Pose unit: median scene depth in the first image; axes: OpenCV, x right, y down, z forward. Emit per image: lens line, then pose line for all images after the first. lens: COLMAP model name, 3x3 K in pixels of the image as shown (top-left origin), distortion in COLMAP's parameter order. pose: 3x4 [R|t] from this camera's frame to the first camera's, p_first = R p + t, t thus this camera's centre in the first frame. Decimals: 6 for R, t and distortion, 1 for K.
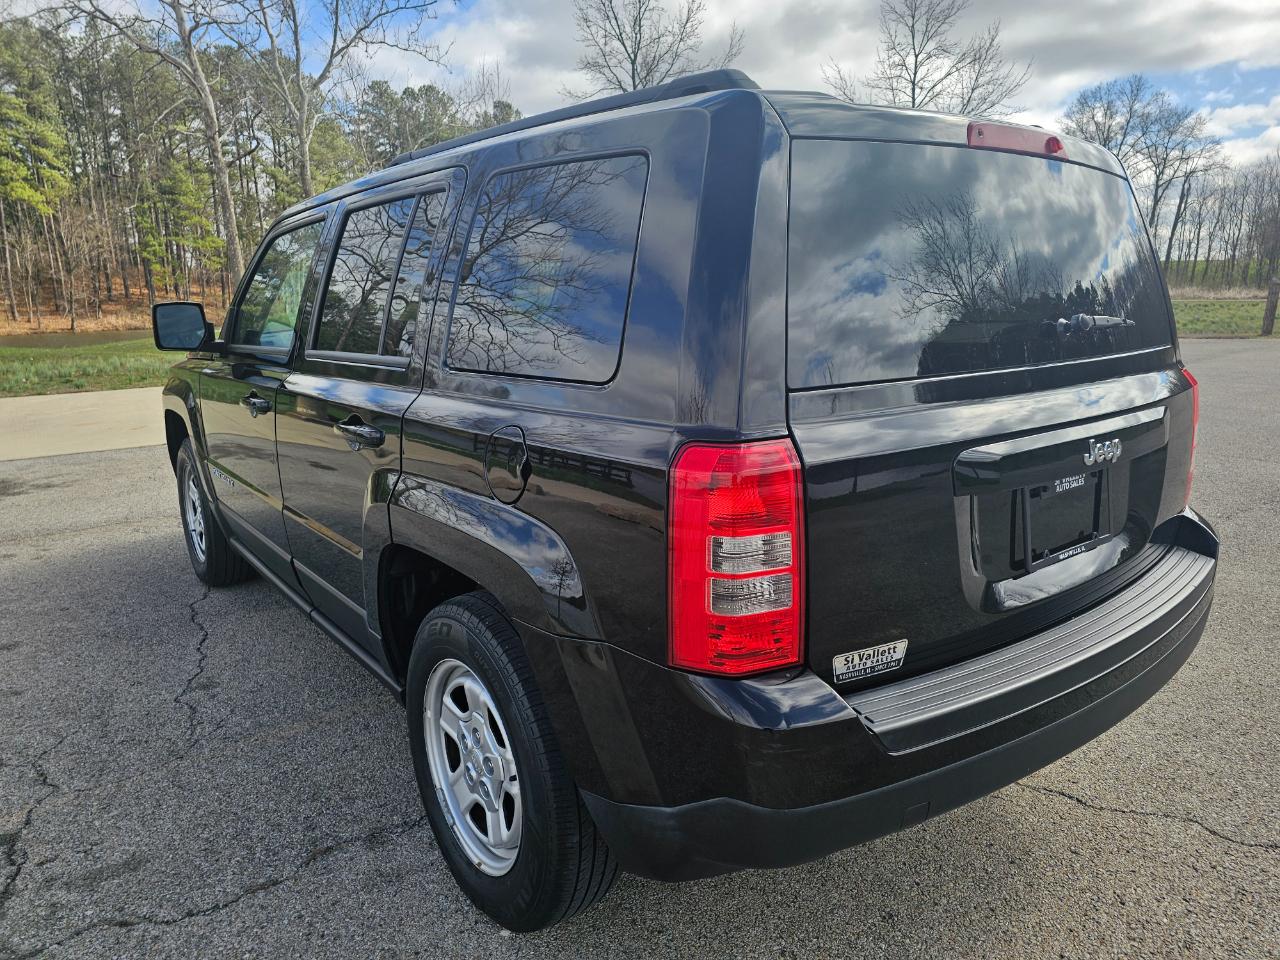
lens RADIAL K [[885.5, 0, 569.2], [0, 885.5, 485.3], [0, 0, 1]] dist [0.037288, -0.001656]
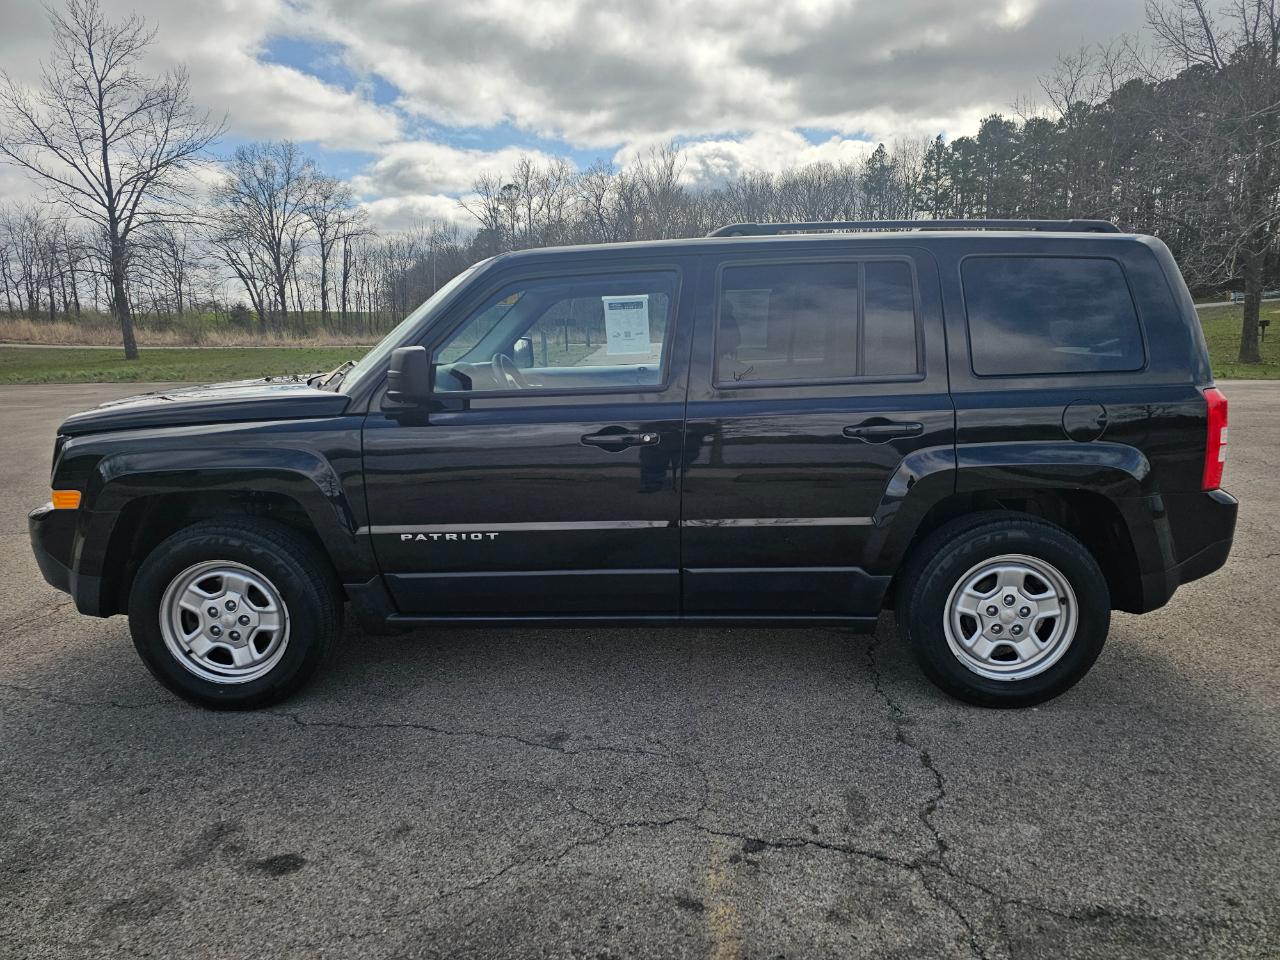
lens RADIAL K [[913.7, 0, 640.0], [0, 913.7, 480.0], [0, 0, 1]] dist [0.068956, -0.067744]
pose [[0.588452, -0.130812, 0.797880, -0.101481], [0.176396, 0.983825, 0.031203, -0.005934], [-0.789056, 0.122381, 0.602008, 0.026790]]
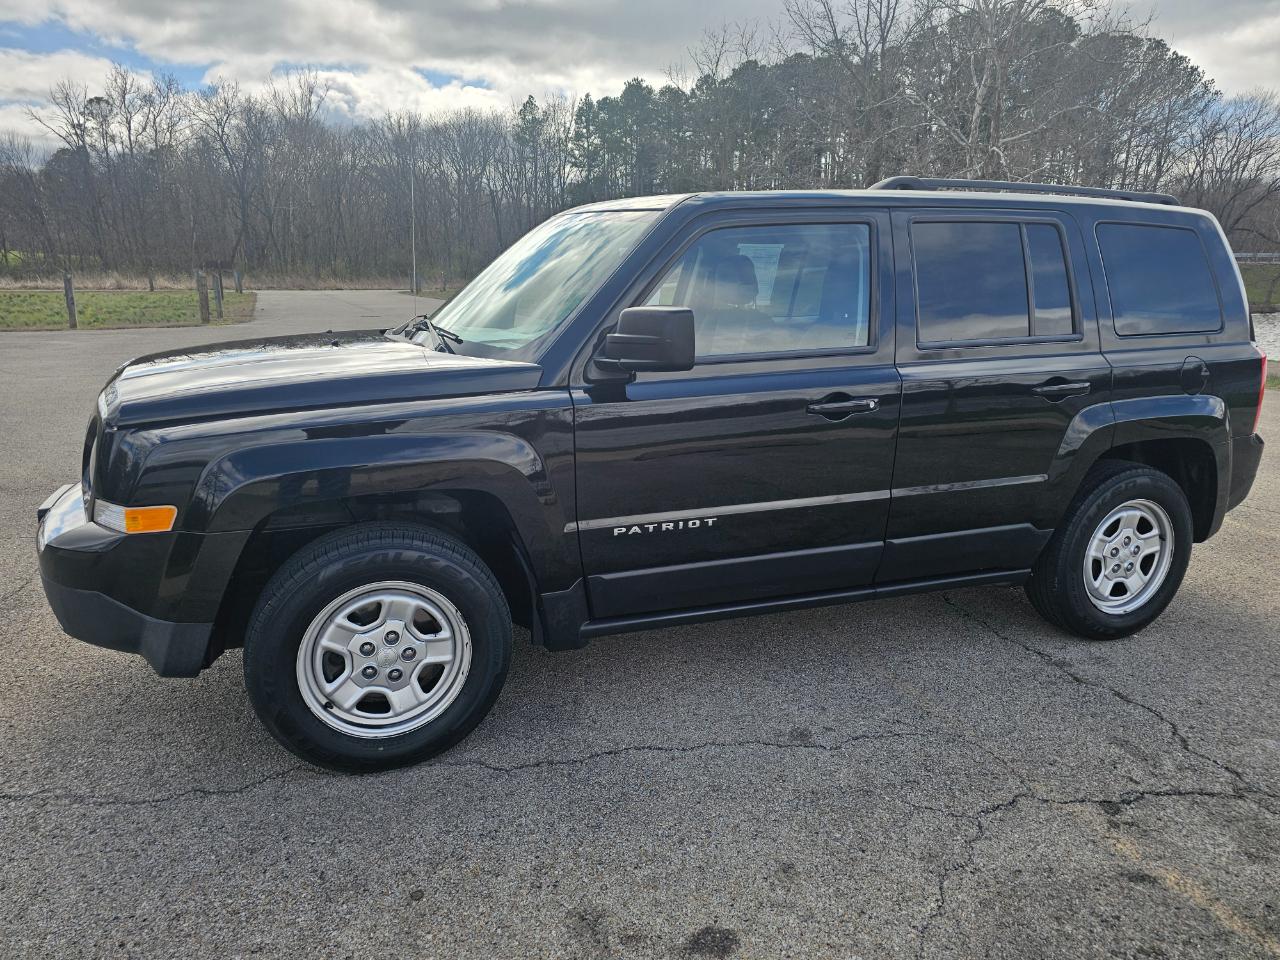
lens RADIAL K [[913.7, 0, 640.0], [0, 913.7, 480.0], [0, 0, 1]] dist [0.068956, -0.067744]
pose [[0.221505, -0.198381, 0.954767, -0.115583], [0.193229, 0.968604, 0.156427, -0.017718], [-0.955823, 0.149840, 0.252884, 0.080109]]
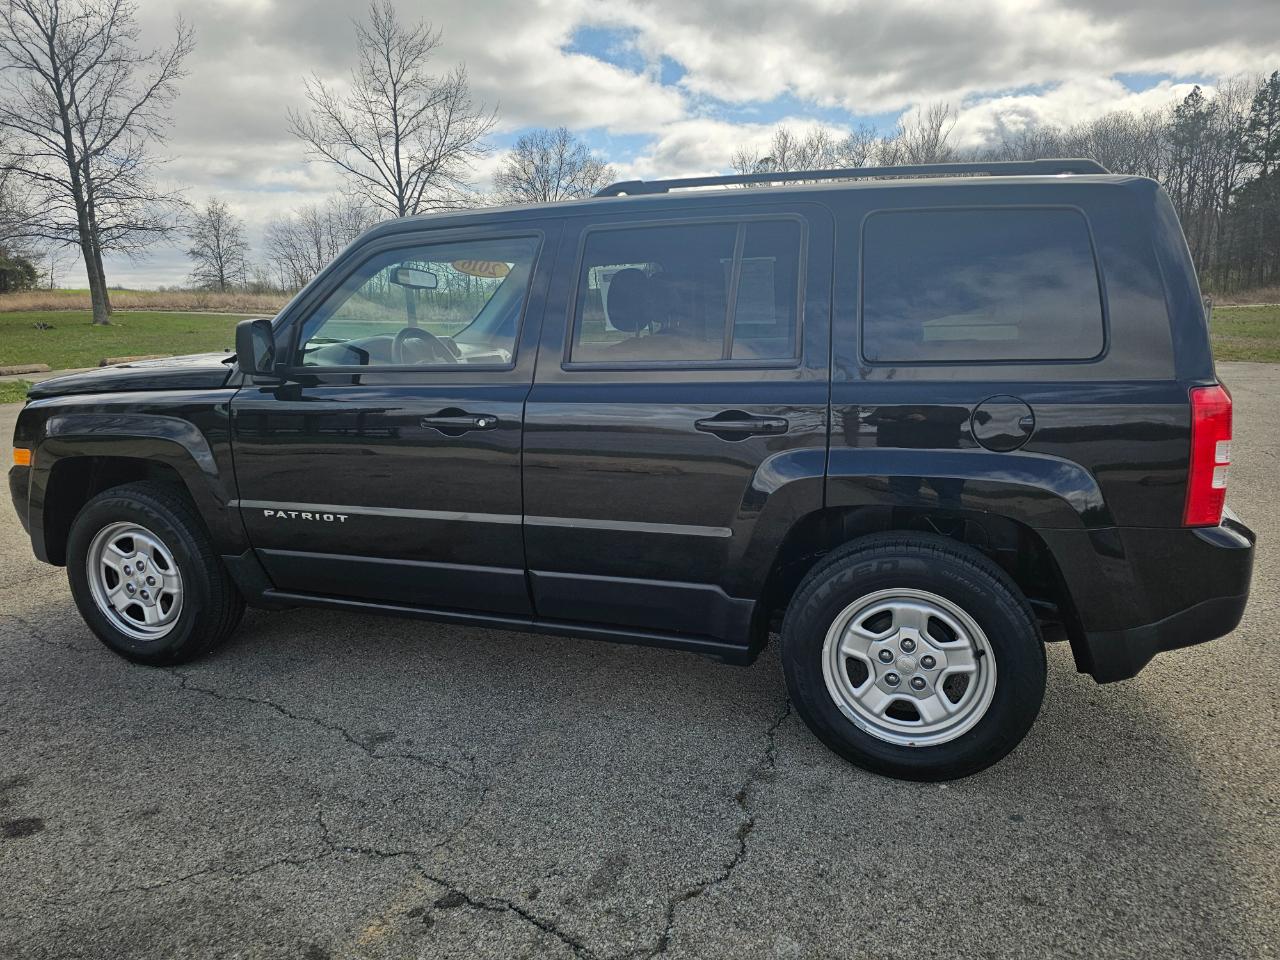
lens RADIAL K [[906.1, 0, 618.0], [0, 906.1, 493.9], [0, 0, 1]] dist [0.063429, -0.062485]
pose [[0.811573, -0.117700, 0.572273, -0.065504], [0.126945, 0.991621, 0.023919, -0.001156], [-0.570294, 0.053235, 0.819714, 0.007541]]
